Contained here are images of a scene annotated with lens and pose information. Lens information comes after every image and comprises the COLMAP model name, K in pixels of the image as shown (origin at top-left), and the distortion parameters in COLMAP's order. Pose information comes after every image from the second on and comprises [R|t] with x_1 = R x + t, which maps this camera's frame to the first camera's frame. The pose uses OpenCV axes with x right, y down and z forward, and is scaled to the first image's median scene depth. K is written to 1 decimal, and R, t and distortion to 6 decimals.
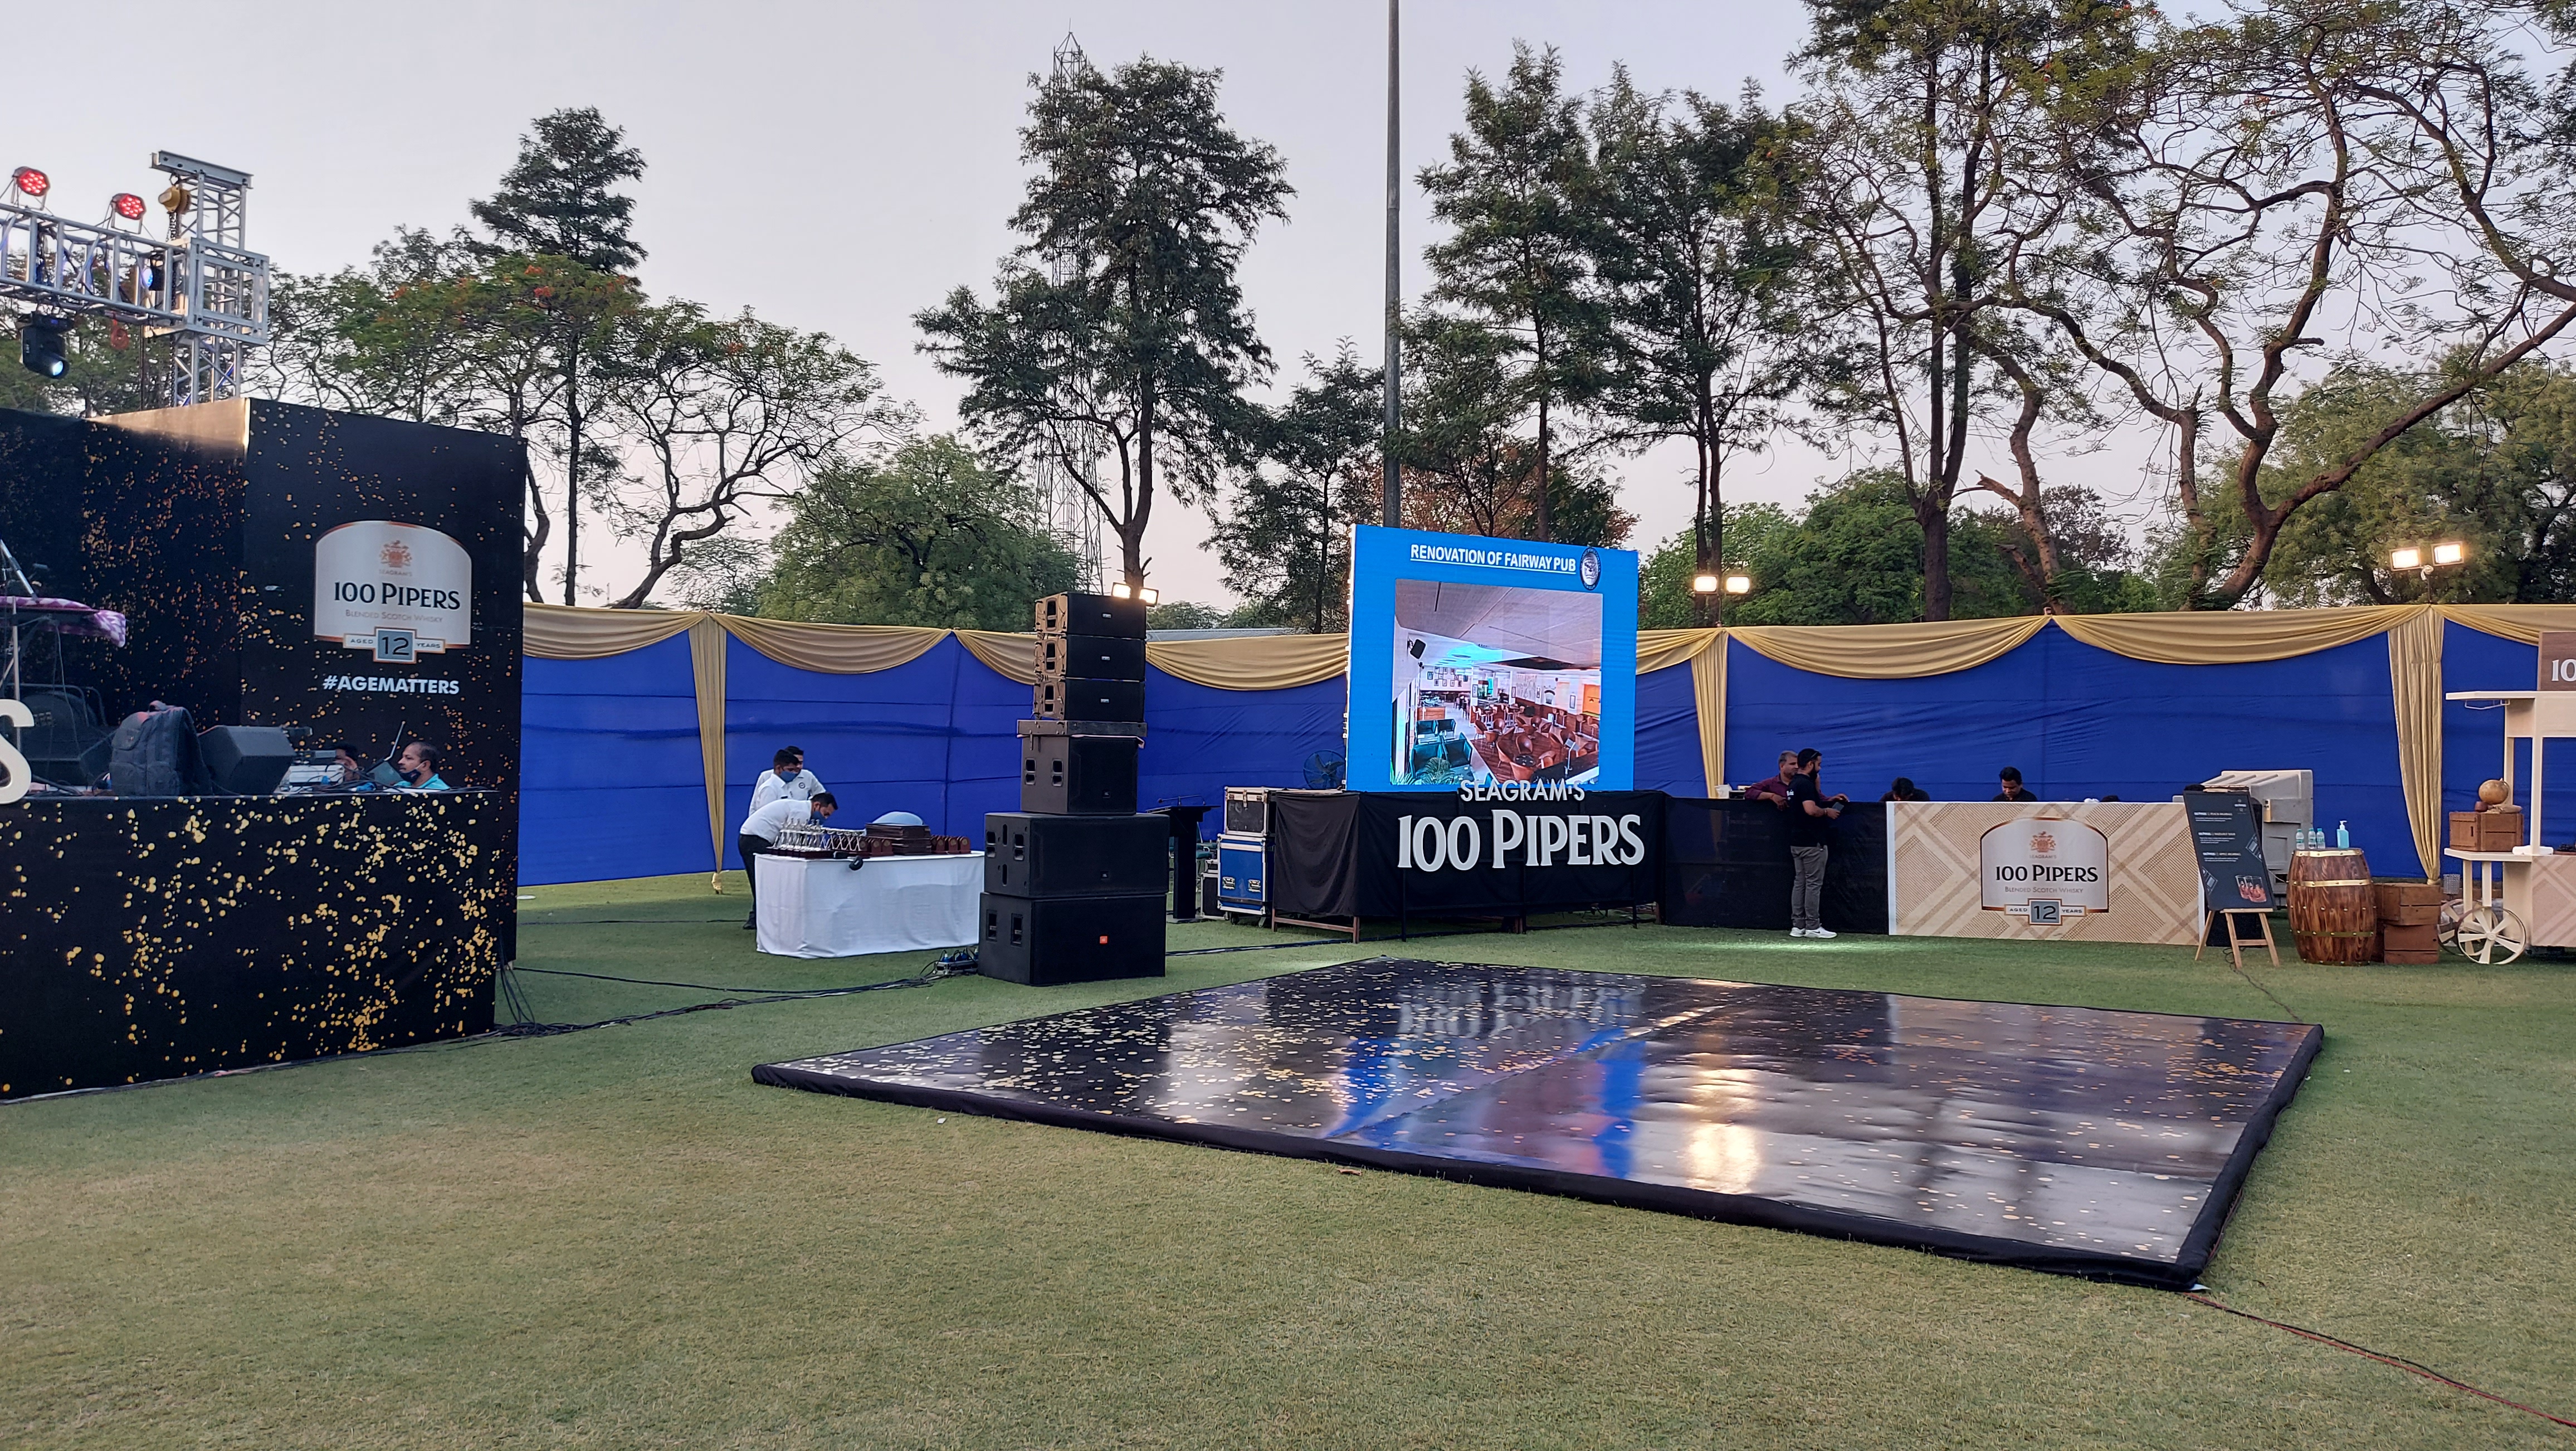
lens RADIAL K [[1854.5, 0, 1293.3], [0, 1854.5, 733.2], [0, 0, 1]] dist [0.095126, -0.118222]
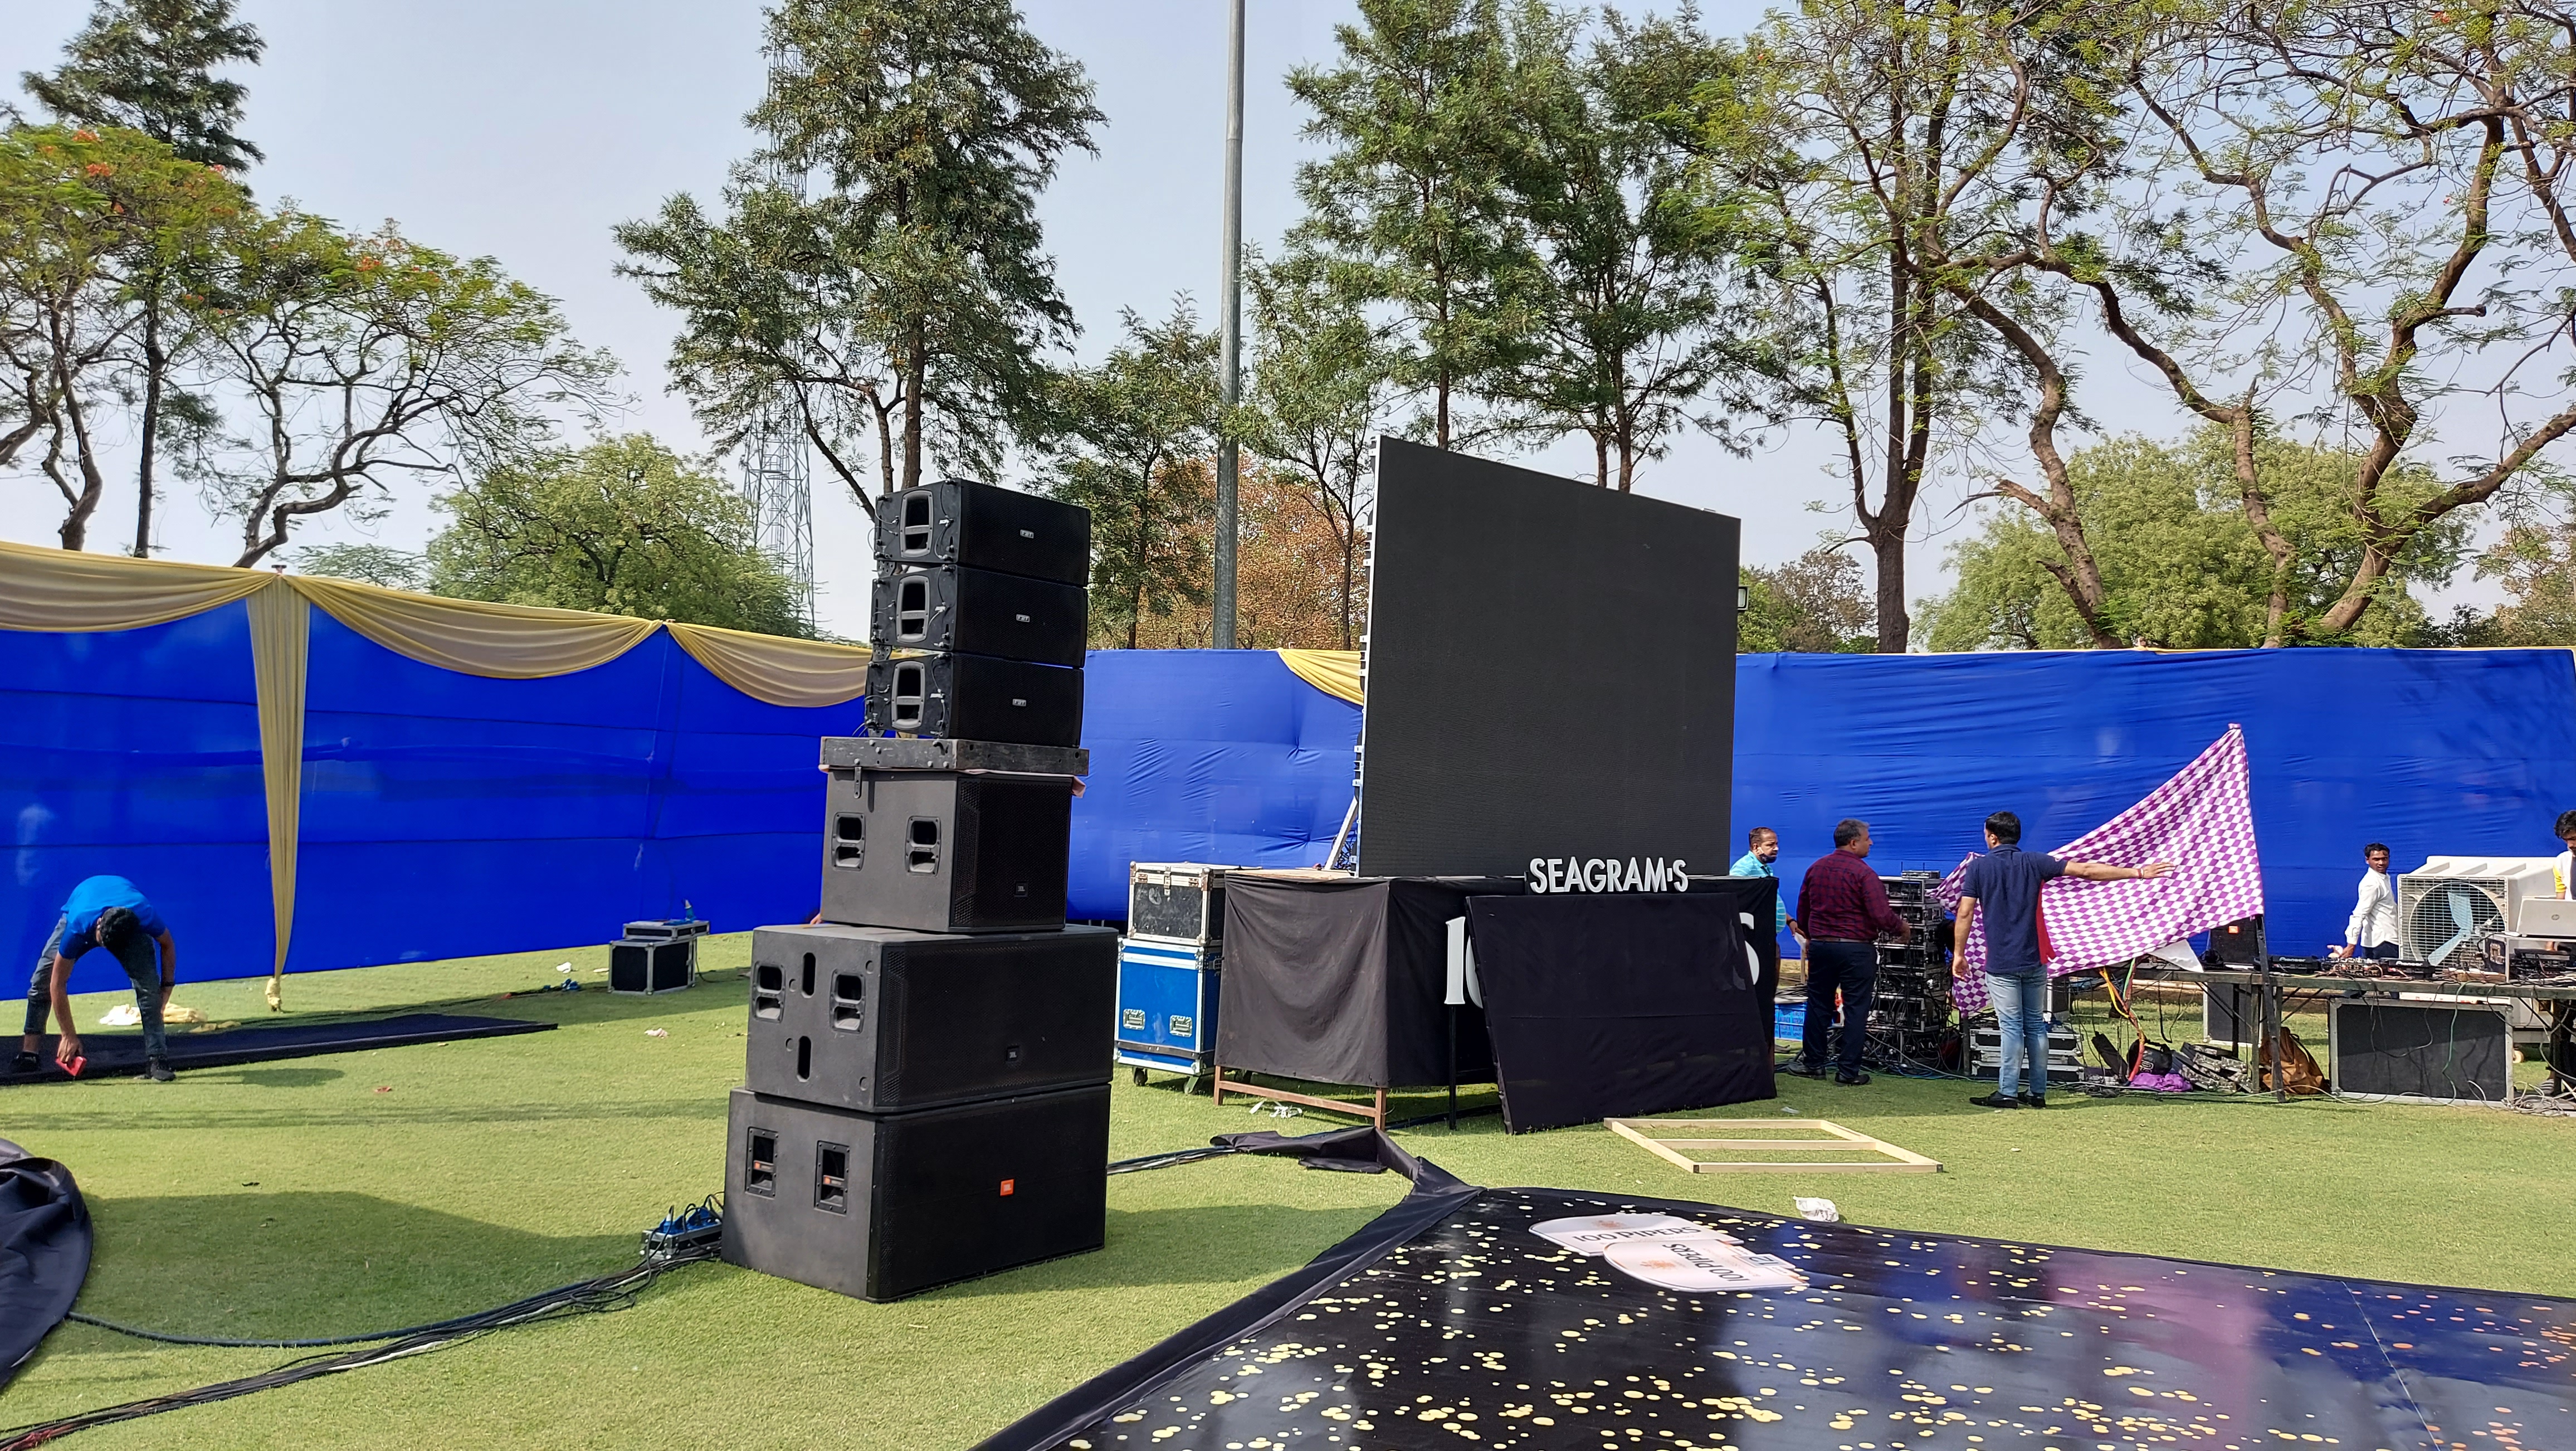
lens RADIAL K [[1844.3, 0, 1271.9], [0, 1844.3, 715.5], [0, 0, 1]] dist [0.101209, -0.110116]
pose [[0.988517, 0.027164, 0.148650, -0.043453], [-0.021578, 0.999004, -0.039063, 0.001637], [-0.149563, 0.035407, 0.988118, 0.198208]]
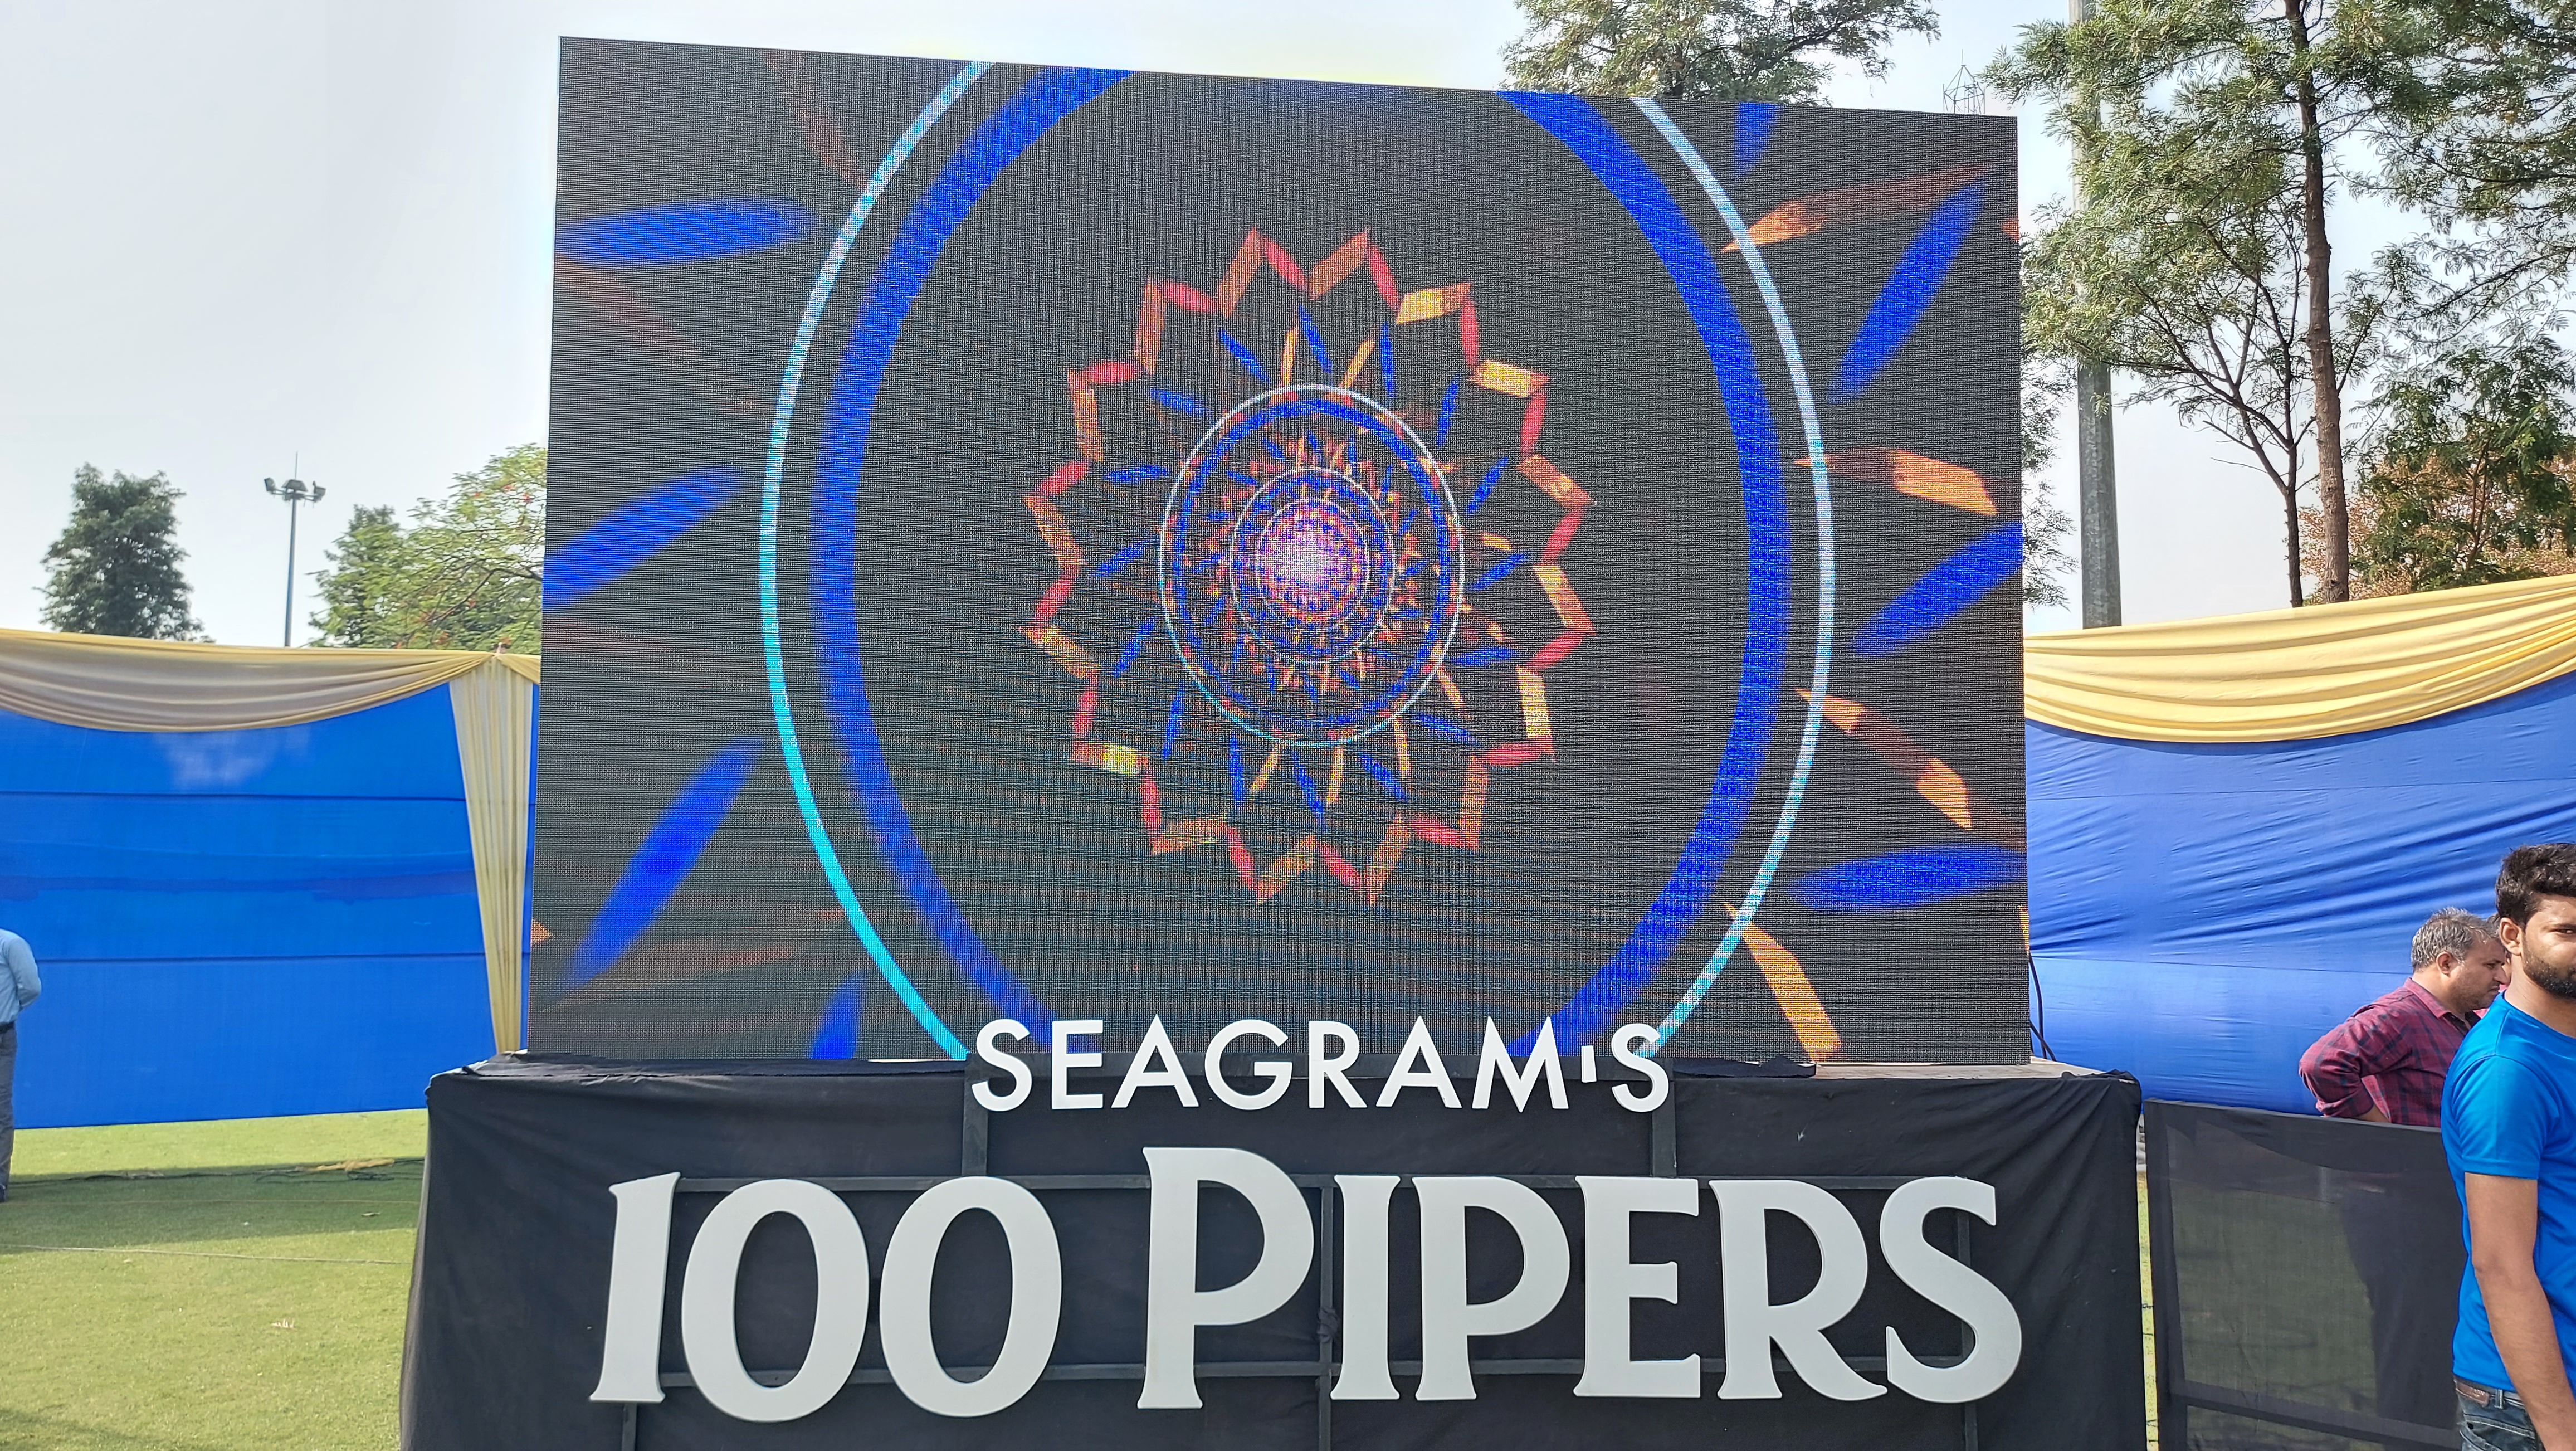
lens RADIAL K [[1840.1, 0, 1249.2], [0, 1840.1, 729.3], [0, 0, 1]] dist [0.133502, -0.253382]
pose [[0.856617, -0.048869, -0.513634, 0.121741], [0.007185, 0.996538, -0.082832, 0.003671], [0.515903, 0.067265, 0.854002, 0.399295]]
